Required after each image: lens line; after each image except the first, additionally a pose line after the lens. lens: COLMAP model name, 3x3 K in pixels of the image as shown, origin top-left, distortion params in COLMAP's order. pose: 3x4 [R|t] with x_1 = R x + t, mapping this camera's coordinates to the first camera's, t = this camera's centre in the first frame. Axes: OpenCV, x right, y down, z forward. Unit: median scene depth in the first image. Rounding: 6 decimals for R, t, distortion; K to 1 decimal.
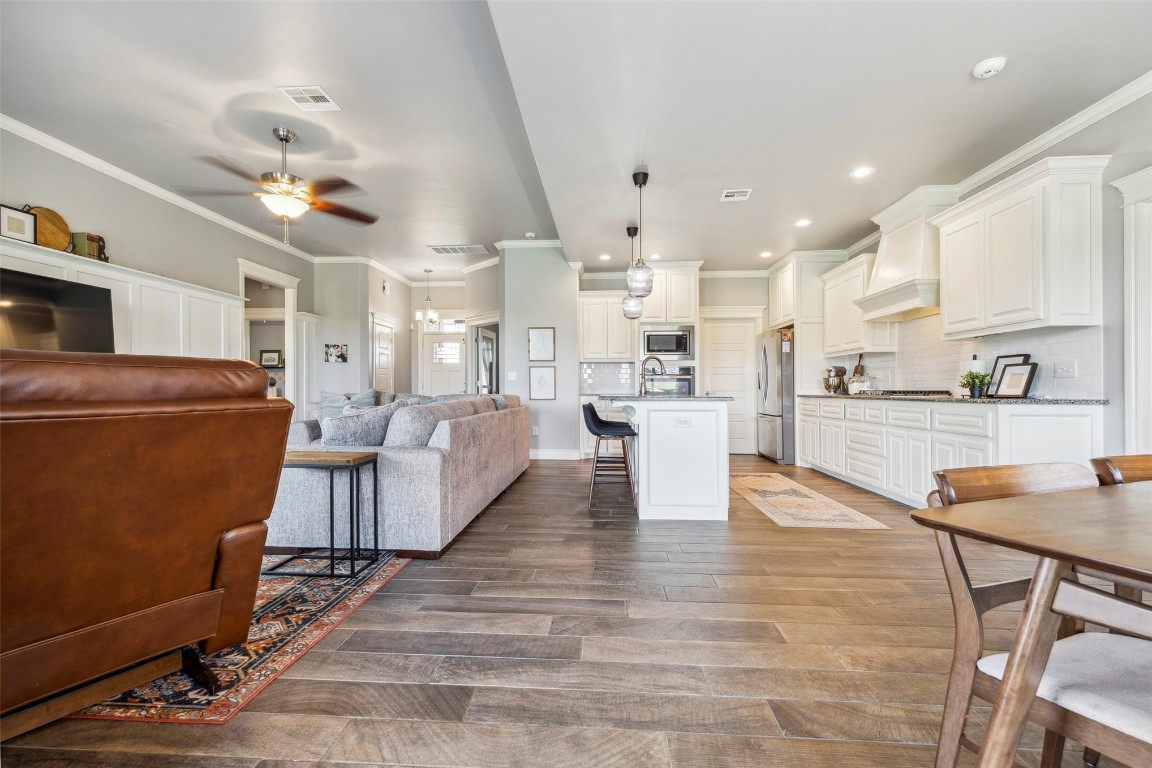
lens RADIAL K [[519.4, 0, 571.7], [0, 519.4, 388.7], [0, 0, 1]] dist [0.002657, -0.001003]
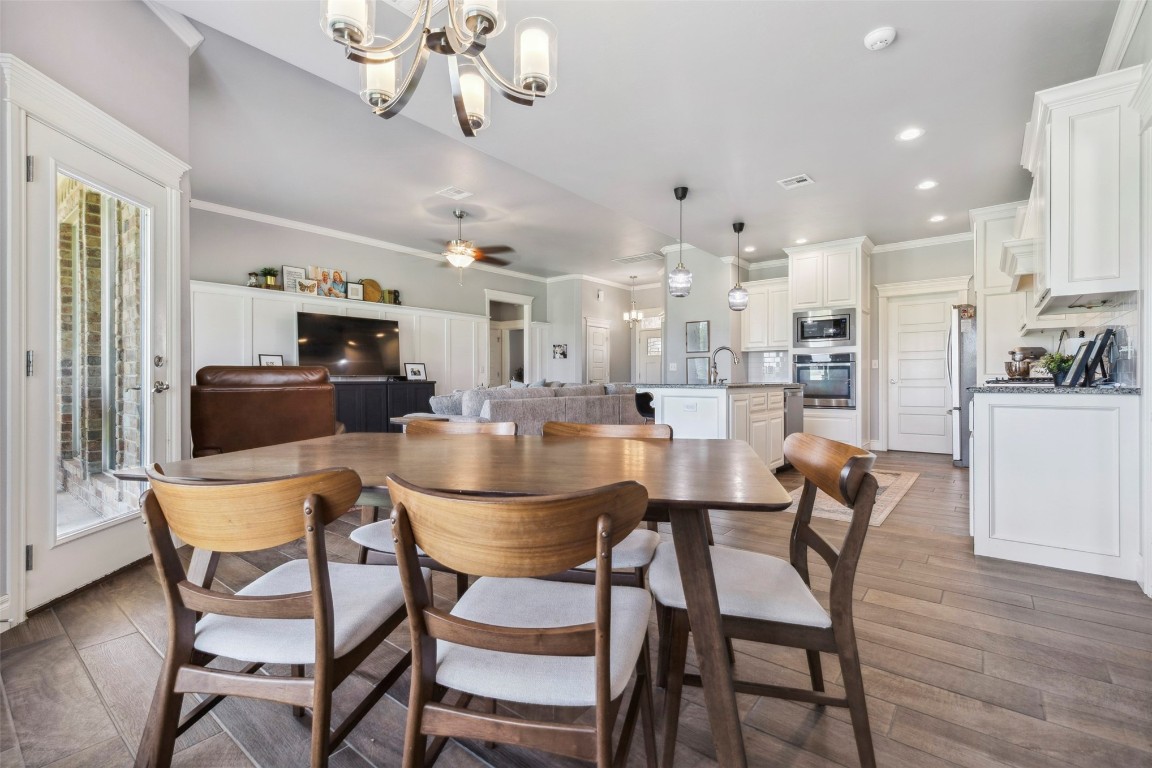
lens RADIAL K [[519.4, 0, 571.3], [0, 519.4, 380.9], [0, 0, 1]] dist [0.002657, -0.001003]
pose [[0.819286, -0.003638, -0.573374, 0.370303], [0.006589, 0.999974, 0.003069, 0.001524], [0.573348, -0.006292, 0.819288, -0.043902]]
